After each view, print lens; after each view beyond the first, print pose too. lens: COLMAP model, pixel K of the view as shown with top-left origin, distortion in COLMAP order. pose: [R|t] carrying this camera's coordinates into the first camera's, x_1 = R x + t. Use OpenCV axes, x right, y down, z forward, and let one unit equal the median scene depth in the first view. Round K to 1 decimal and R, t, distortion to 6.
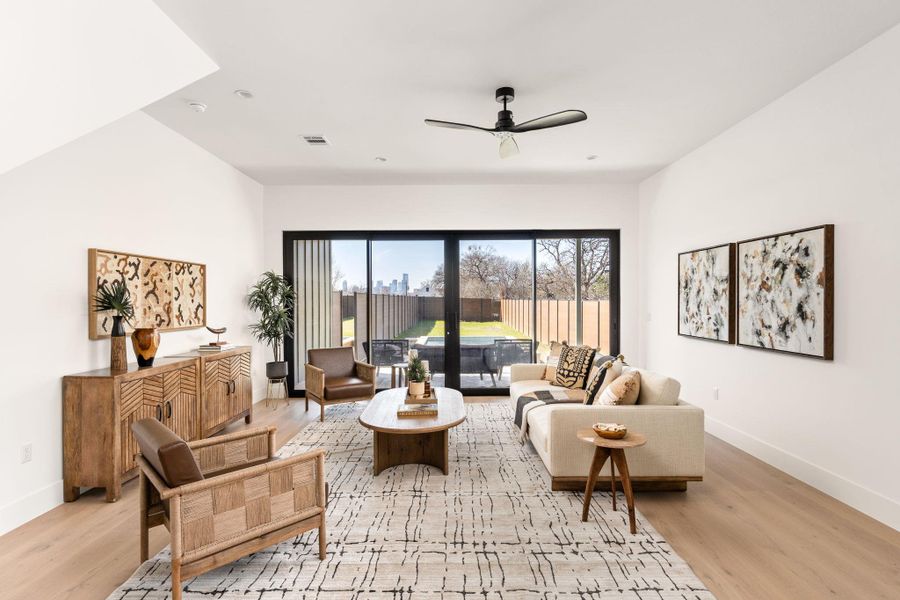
lens RADIAL K [[441.6, 0, 451.0], [0, 441.6, 303.7], [0, 0, 1]] dist [-0.001658, -0.000189]
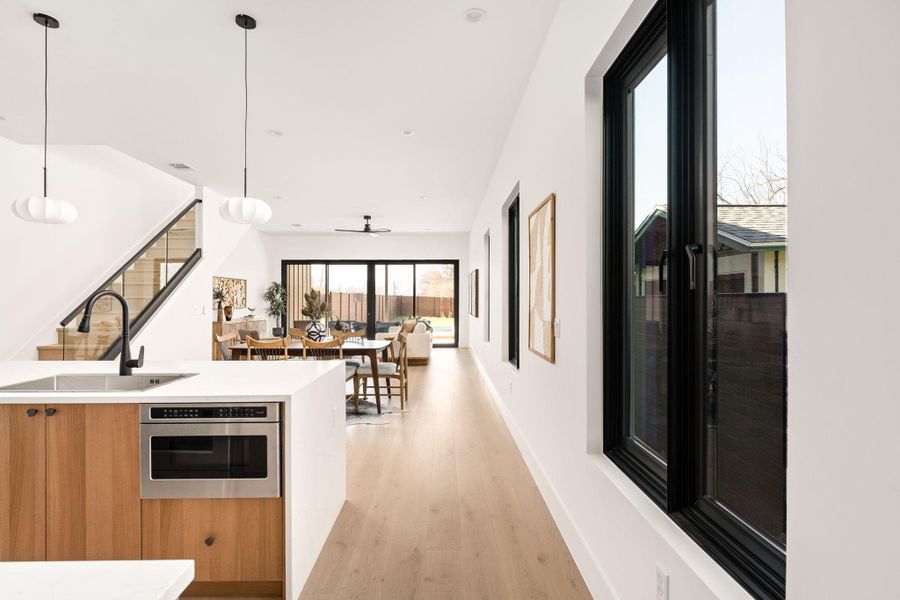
lens RADIAL K [[428.4, 0, 450.0], [0, 428.4, 300.0], [0, 0, 1]] dist [0.001843, 0.000753]
pose [[0.999823, 0.002688, 0.018634, 0.498161], [-0.002538, 0.999964, -0.008036, 0.032627], [-0.018655, 0.007988, 0.999794, -1.370943]]
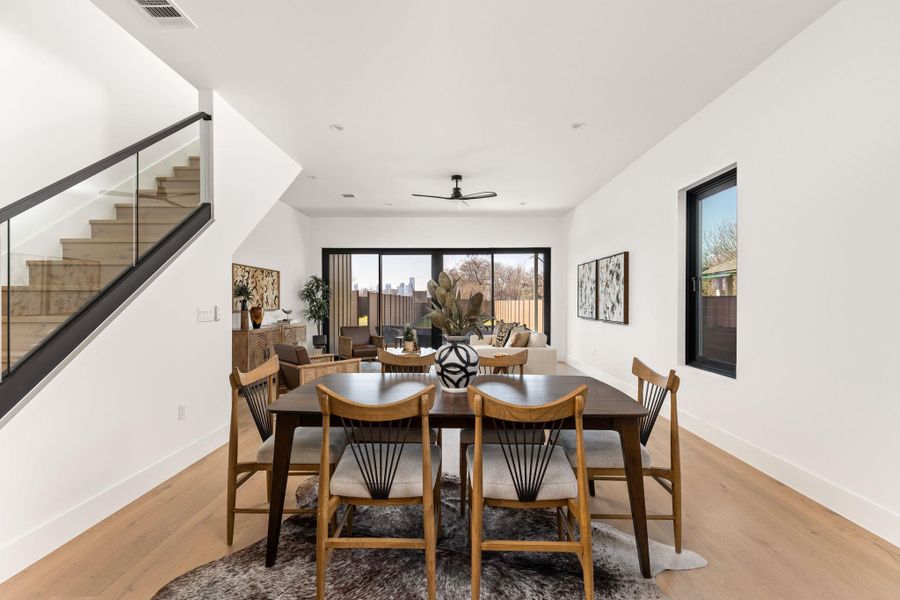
lens RADIAL K [[410.4, 0, 449.6], [0, 410.4, 304.0], [0, 0, 1]] dist [0.022356, 0.000108]
pose [[0.999933, 0.004037, -0.010853, 0.099240], [-0.004069, 0.999987, -0.002966, 0.040058], [0.010841, 0.003010, 0.999937, -0.597199]]
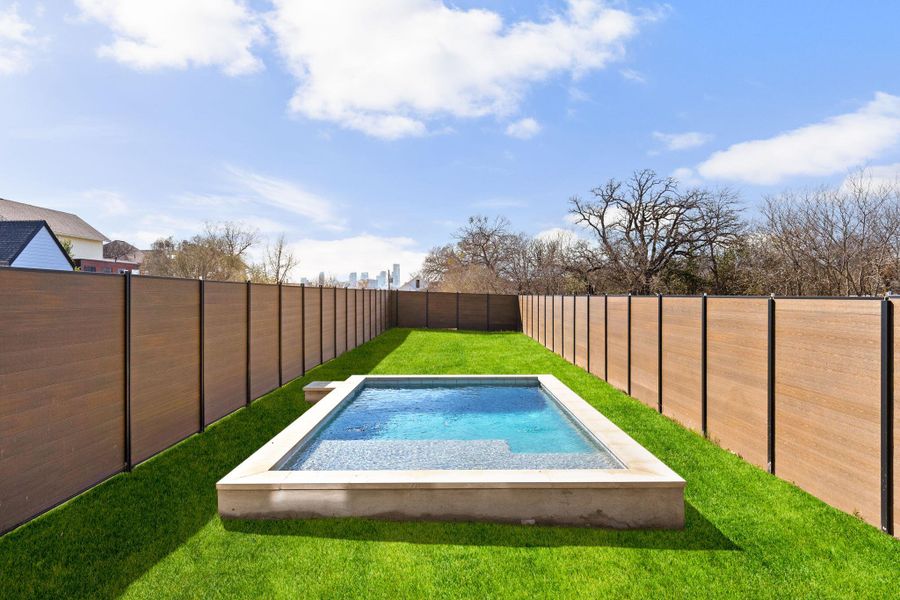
lens RADIAL K [[548.7, 0, 450.0], [0, 548.7, 300.0], [0, 0, 1]] dist [0.000681, 0.000375]
pose [[0.999992, 0.001201, -0.003810, 0.189444], [-0.001207, 0.999998, -0.001492, -0.014159], [0.003809, 0.001497, 0.999992, 2.219768]]
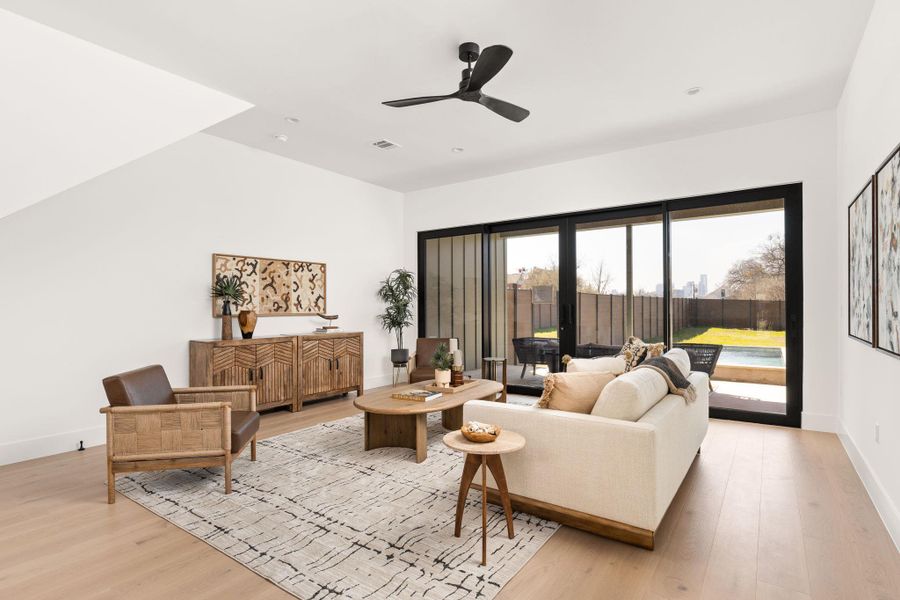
lens RADIAL K [[450.4, 0, 454.2], [0, 450.4, 306.8], [0, 0, 1]] dist [-0.002911, -0.000101]
pose [[0.821404, -0.000261, -0.570347, 0.543830], [-0.002206, 0.999991, -0.003635, 0.042576], [0.570342, 0.004244, 0.821396, 0.204069]]
